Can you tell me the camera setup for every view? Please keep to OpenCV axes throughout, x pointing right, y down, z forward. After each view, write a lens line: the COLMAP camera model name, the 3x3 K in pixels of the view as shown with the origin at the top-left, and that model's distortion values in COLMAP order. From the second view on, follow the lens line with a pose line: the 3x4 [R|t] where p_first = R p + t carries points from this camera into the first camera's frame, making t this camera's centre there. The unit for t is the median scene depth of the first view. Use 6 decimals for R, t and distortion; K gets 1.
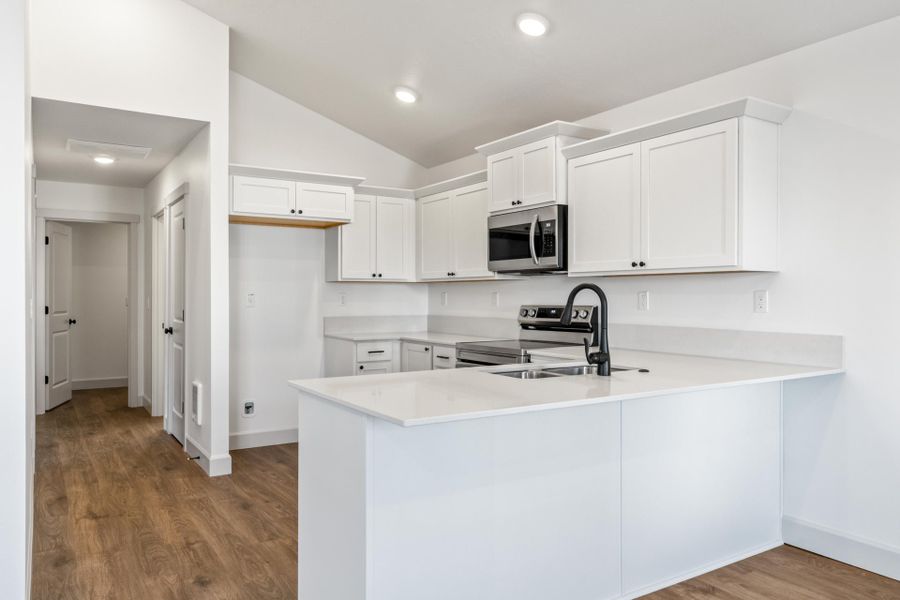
lens RADIAL K [[658.0, 0, 453.1], [0, 658.0, 297.8], [0, 0, 1]] dist [0.011765, 0.003926]
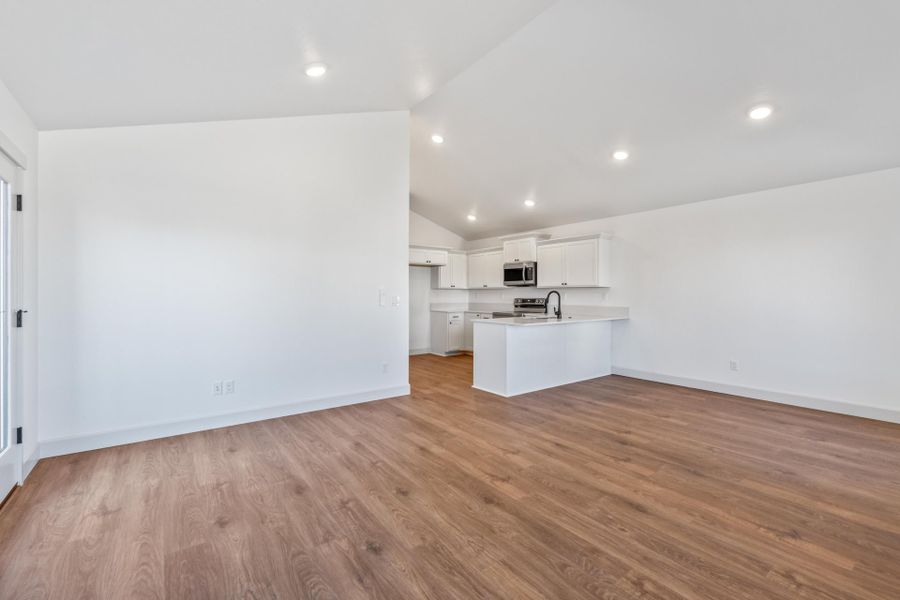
lens RADIAL K [[392.7, 0, 453.5], [0, 392.7, 296.7], [0, 0, 1]] dist [-0.000477, 0.000115]
pose [[0.996964, -0.001239, 0.077848, -0.267315], [0.000910, 0.999991, 0.004256, -0.001487], [-0.077853, -0.004172, 0.996956, -0.545054]]
